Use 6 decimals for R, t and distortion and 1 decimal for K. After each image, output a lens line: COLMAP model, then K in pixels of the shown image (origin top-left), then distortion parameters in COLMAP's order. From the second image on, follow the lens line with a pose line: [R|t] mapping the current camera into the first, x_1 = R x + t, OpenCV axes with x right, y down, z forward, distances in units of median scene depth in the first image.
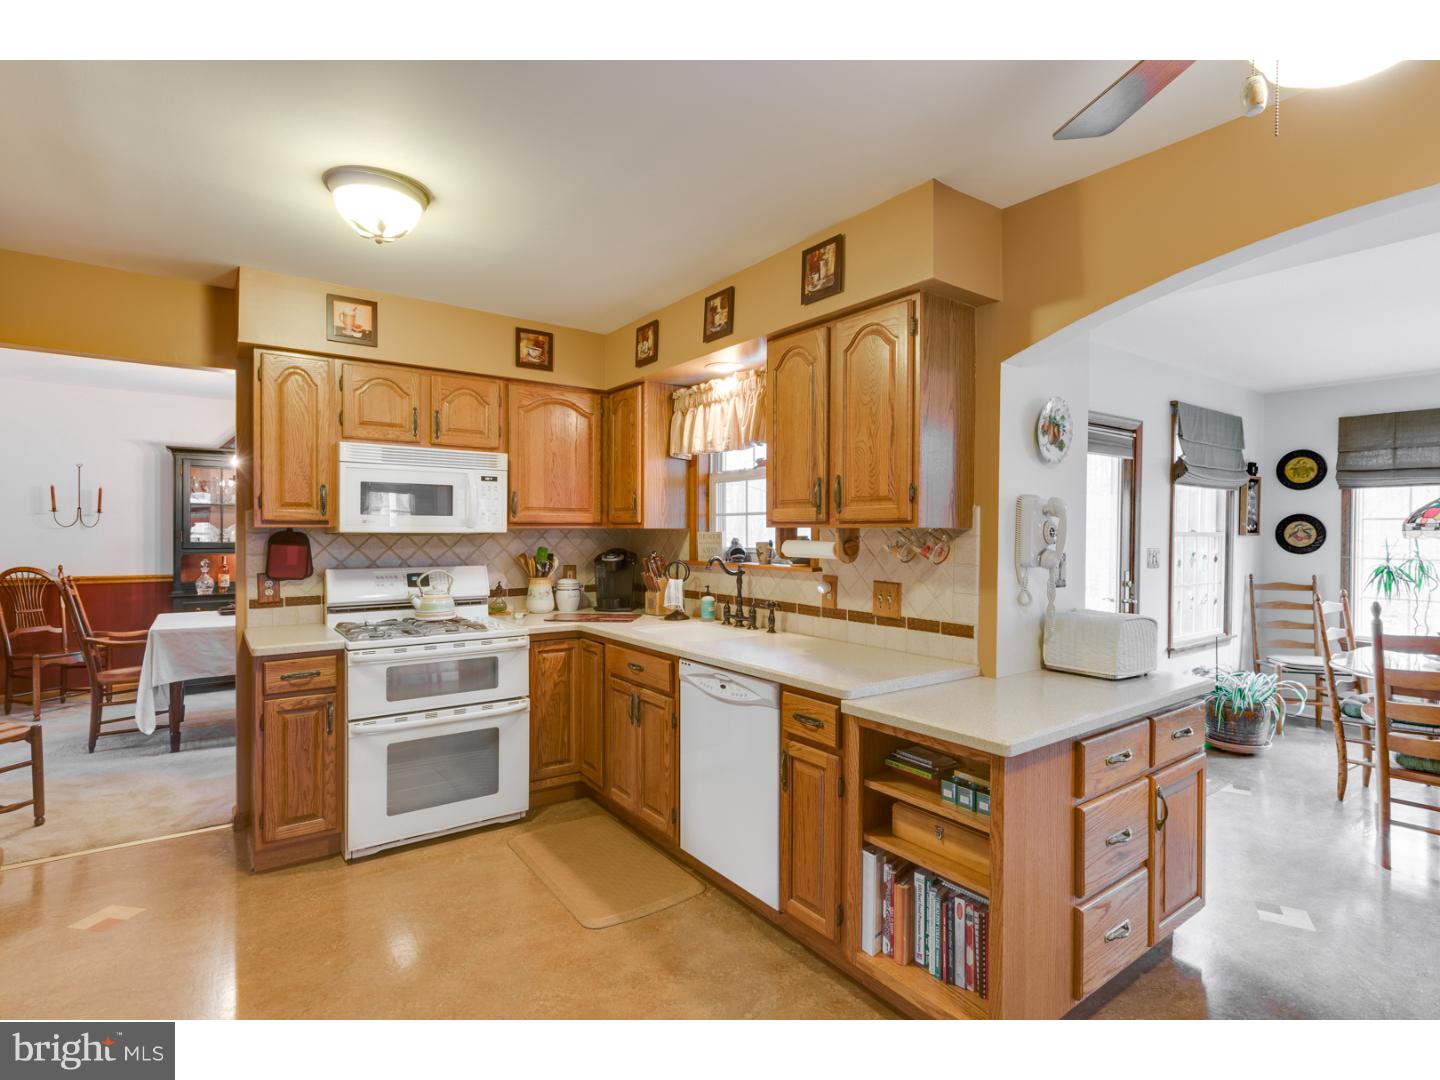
lens RADIAL K [[707.8, 0, 717.0], [0, 707.8, 541.1], [0, 0, 1]] dist [0.003183, 0.001771]
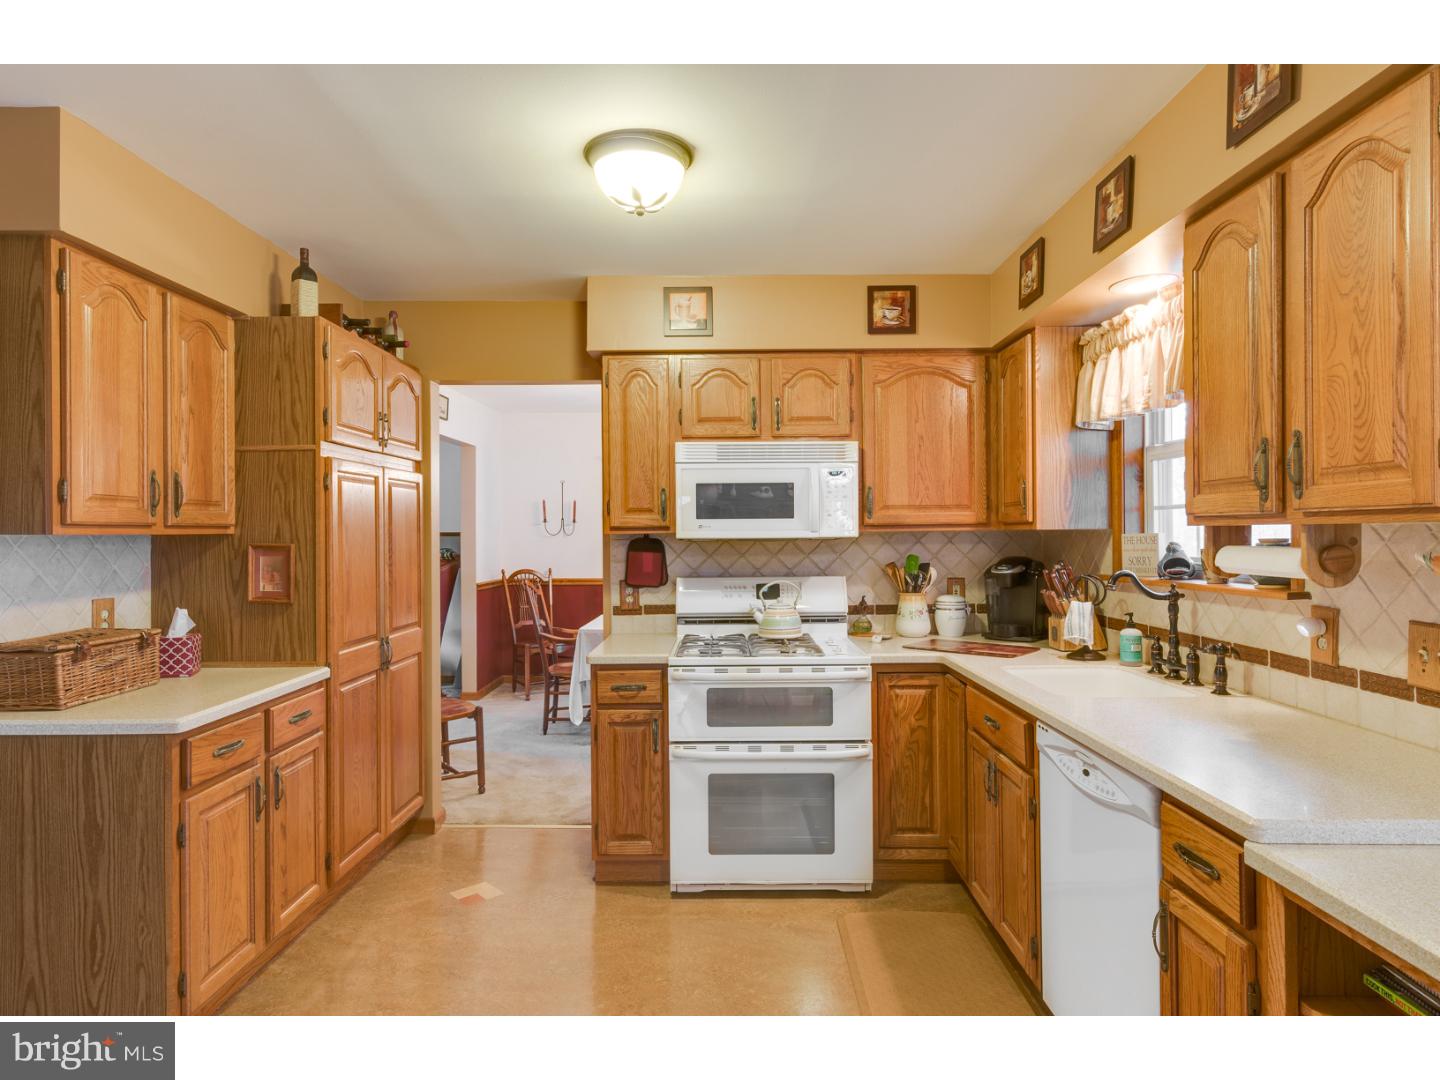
lens RADIAL K [[804.8, 0, 719.1], [0, 804.8, 540.1], [0, 0, 1]] dist [0.007829, 0.001793]
pose [[0.811257, -0.006543, -0.584653, 0.132396], [0.002165, 0.999964, -0.008186, -0.001502], [0.584686, 0.005375, 0.811242, 0.160638]]
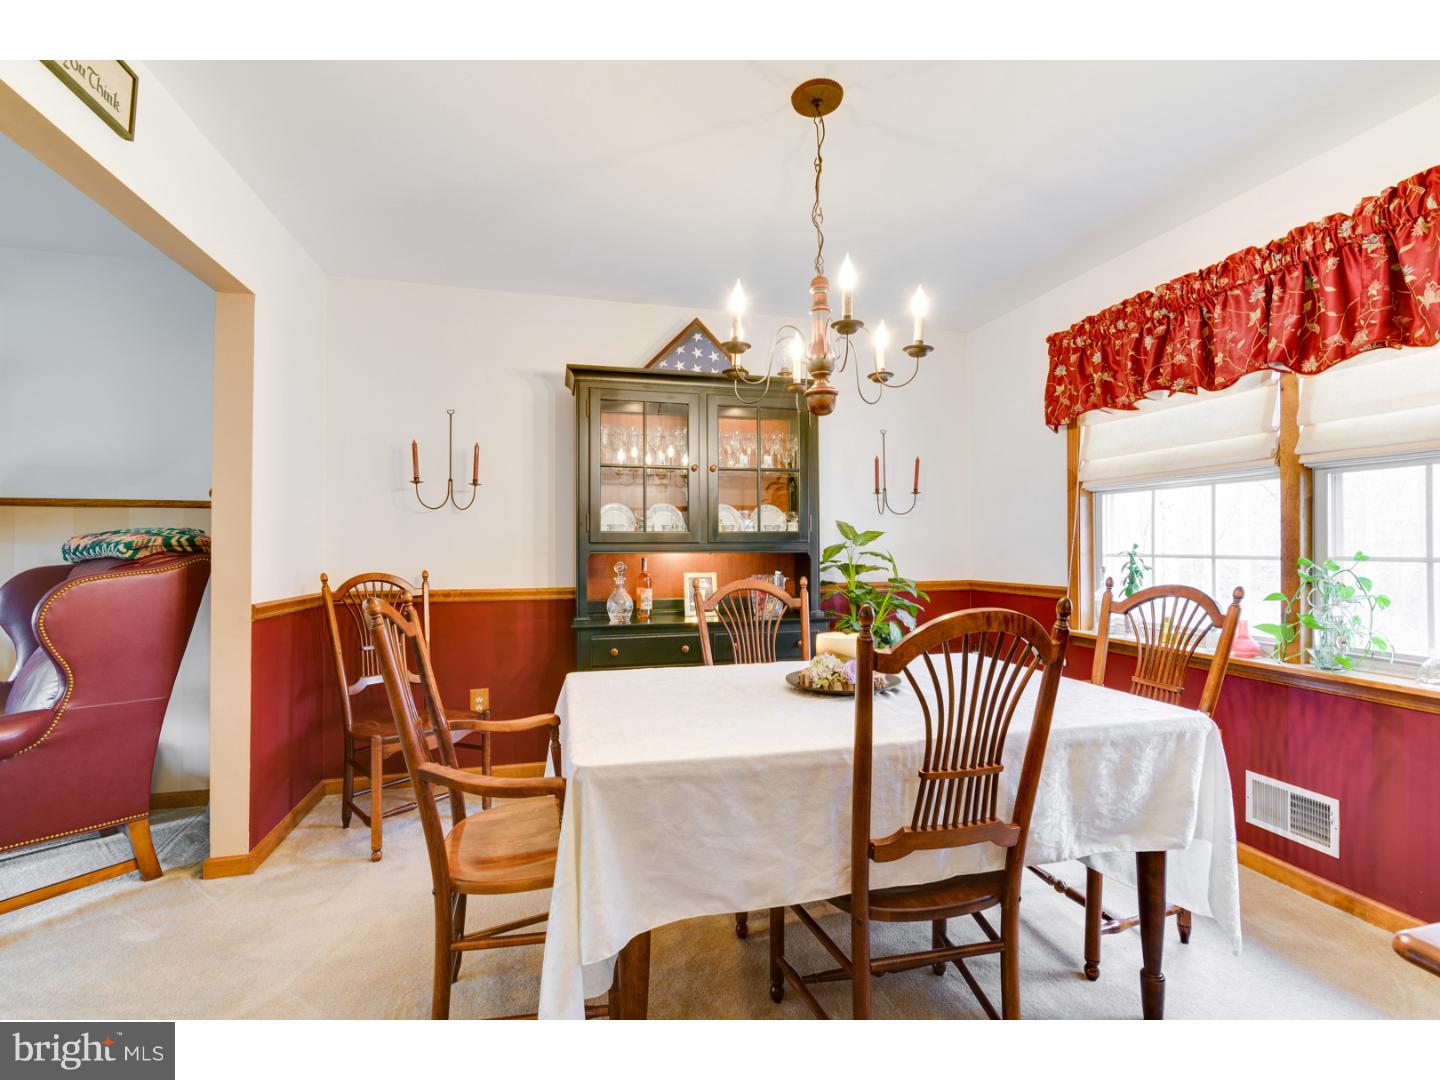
lens RADIAL K [[659.0, 0, 720.1], [0, 659.0, 537.9], [0, 0, 1]] dist [0.004010, 0.000730]
pose [[0.926850, -0.018196, -0.374991, -0.837620], [0.006116, 0.999424, -0.033379, 0.046099], [0.375382, 0.028644, 0.926427, 1.004540]]
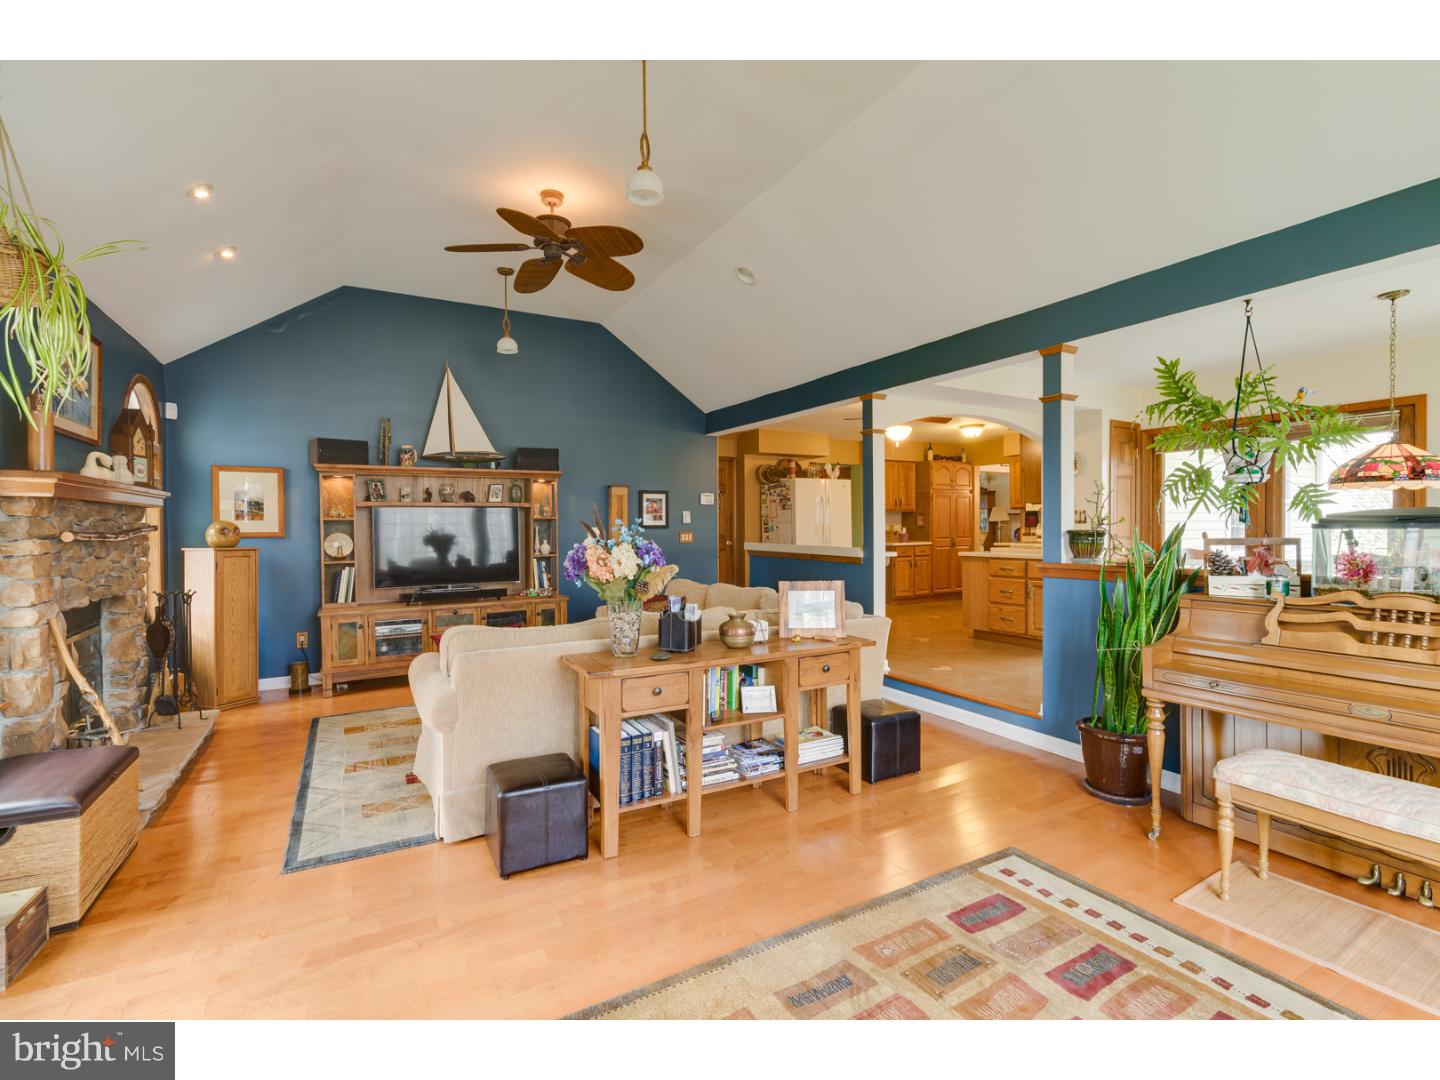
lens RADIAL K [[659.0, 0, 721.8], [0, 659.0, 534.3], [0, 0, 1]] dist [0.004010, 0.000730]
pose [[-0.106486, 0.001297, -0.994313, 2.423878], [-0.009429, 0.999953, 0.002314, 0.094314], [0.994270, 0.009622, -0.106469, -0.021429]]
